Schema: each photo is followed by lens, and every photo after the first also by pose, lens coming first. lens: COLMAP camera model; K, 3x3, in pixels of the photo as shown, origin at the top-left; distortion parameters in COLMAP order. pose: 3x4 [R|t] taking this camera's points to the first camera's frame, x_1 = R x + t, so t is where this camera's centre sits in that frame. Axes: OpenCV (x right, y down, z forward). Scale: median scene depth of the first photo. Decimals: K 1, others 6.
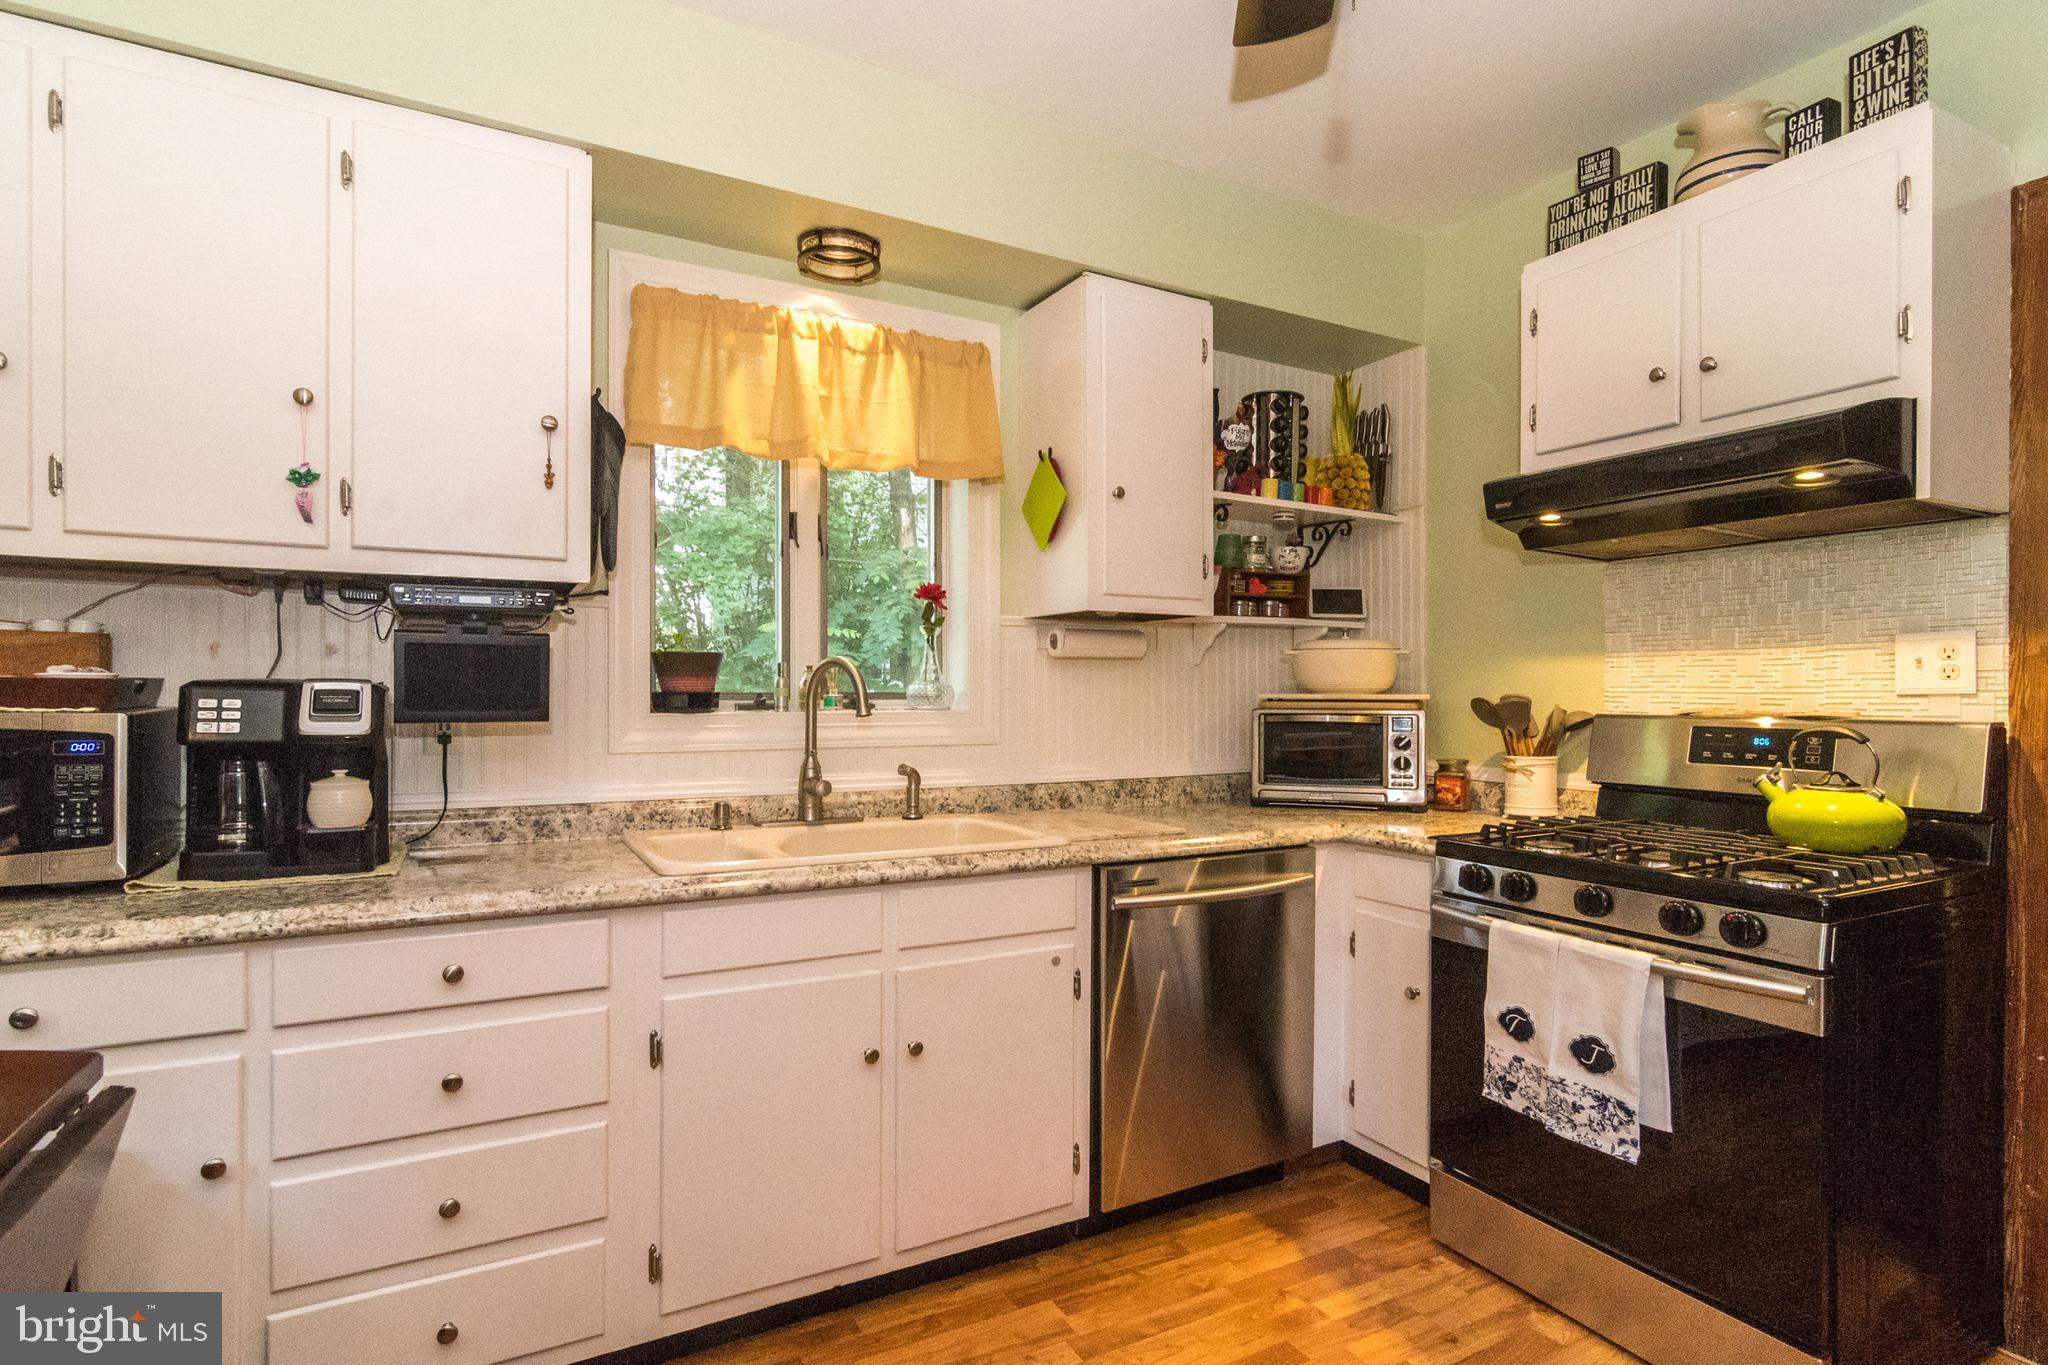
lens RADIAL K [[1018.1, 0, 1026.6], [0, 1018.1, 690.8], [0, 0, 1]] dist [-0.001918, 0.003196]
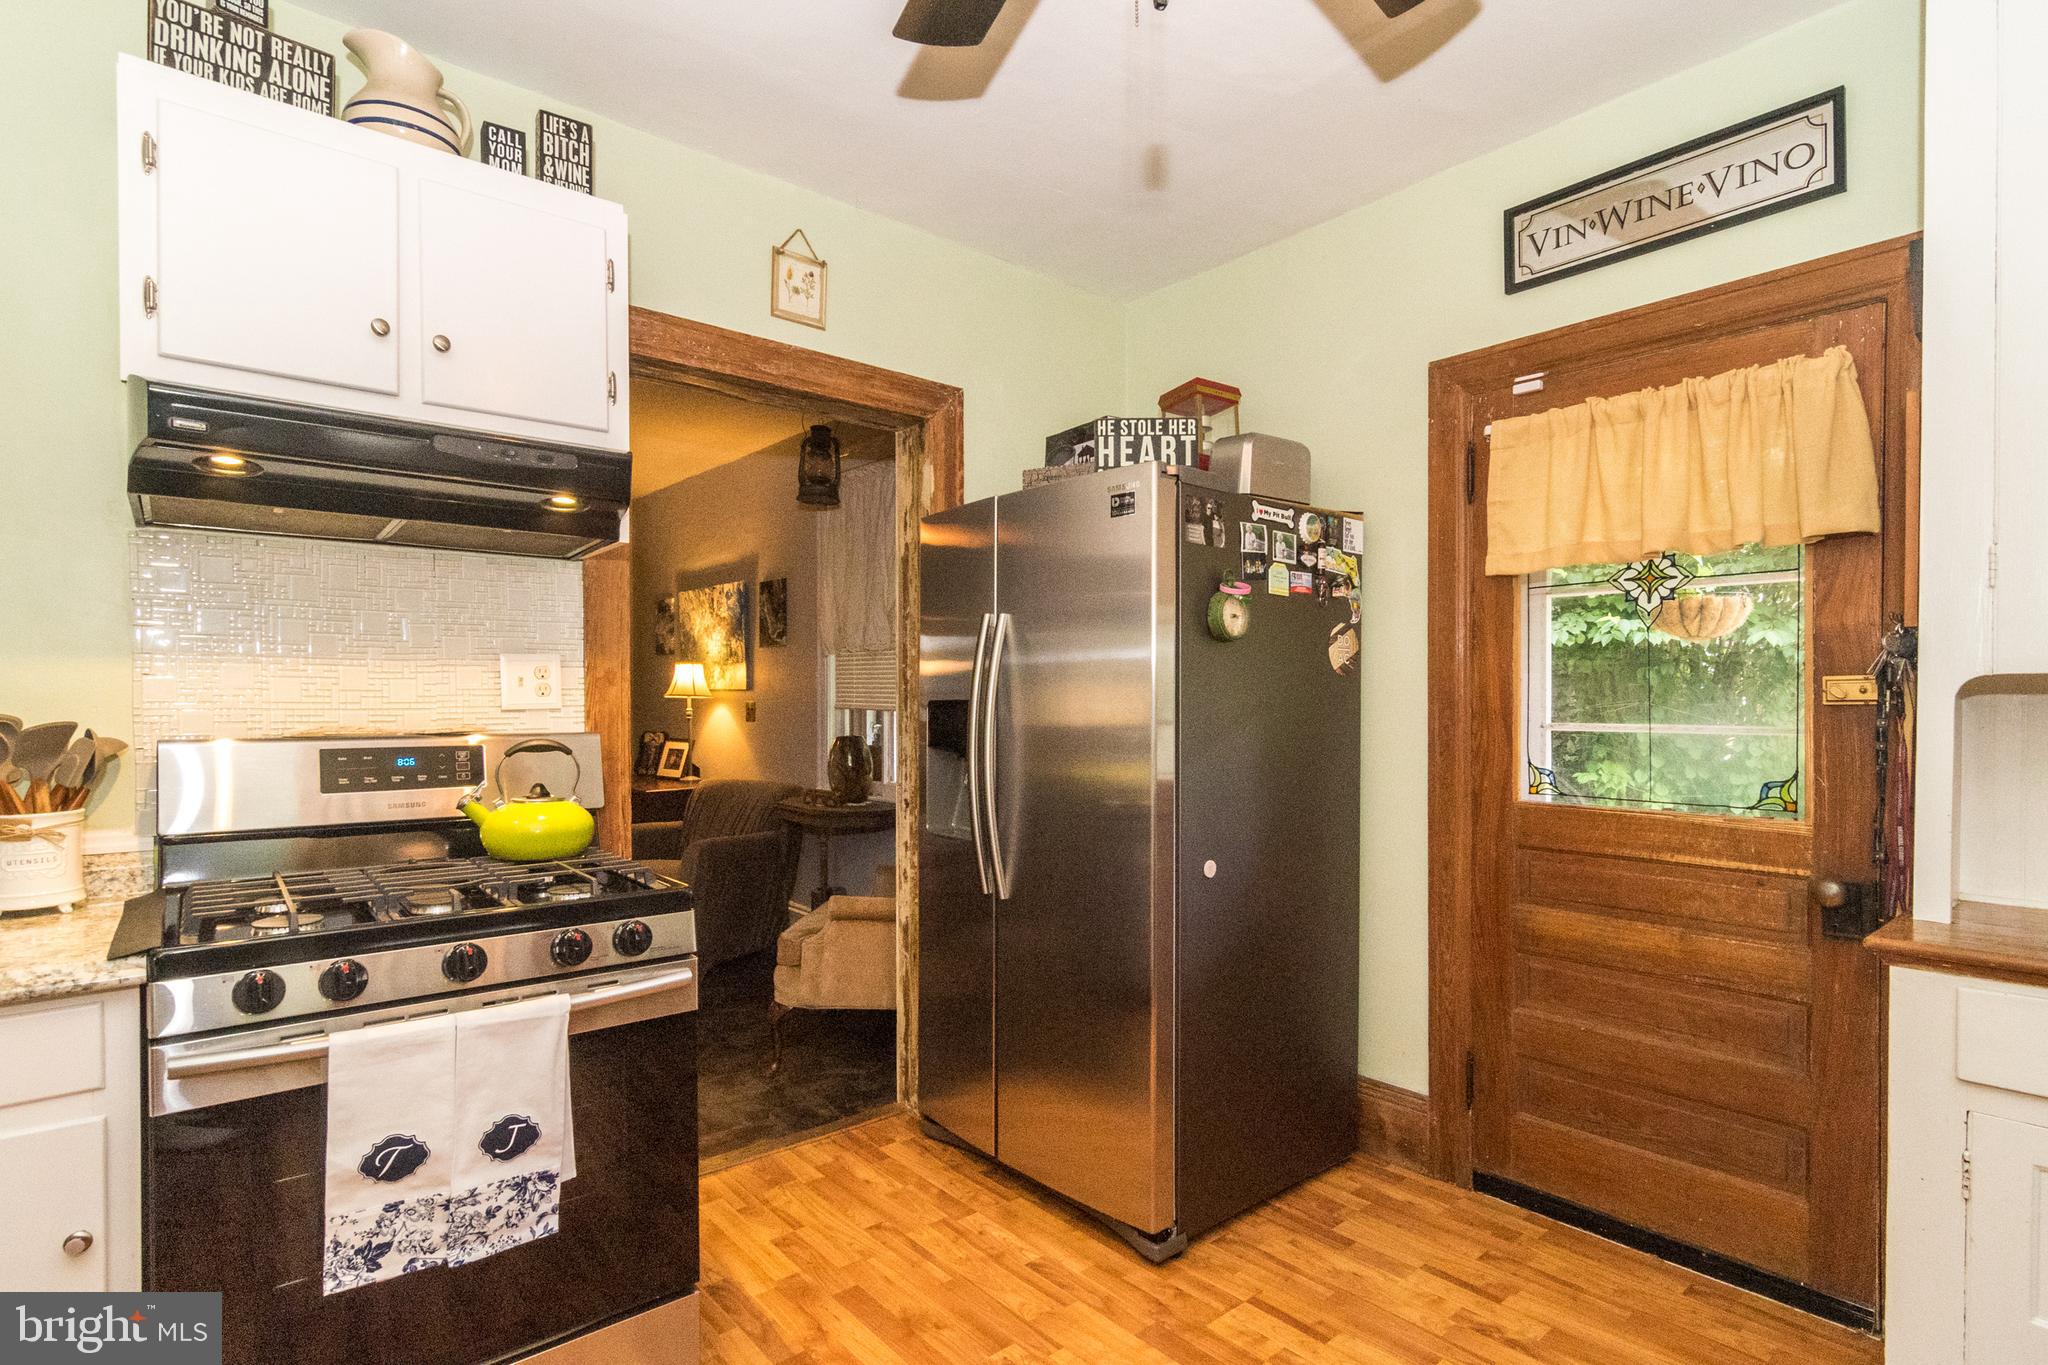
lens RADIAL K [[1018.1, 0, 1100.2], [0, 1018.1, 704.5], [0, 0, 1]] dist [-0.001918, 0.003196]
pose [[-0.227464, -0.001725, 0.973785, -0.357279], [0.001331, 0.999997, 0.002083, -0.003475], [-0.973786, 0.001770, -0.227461, 0.673914]]
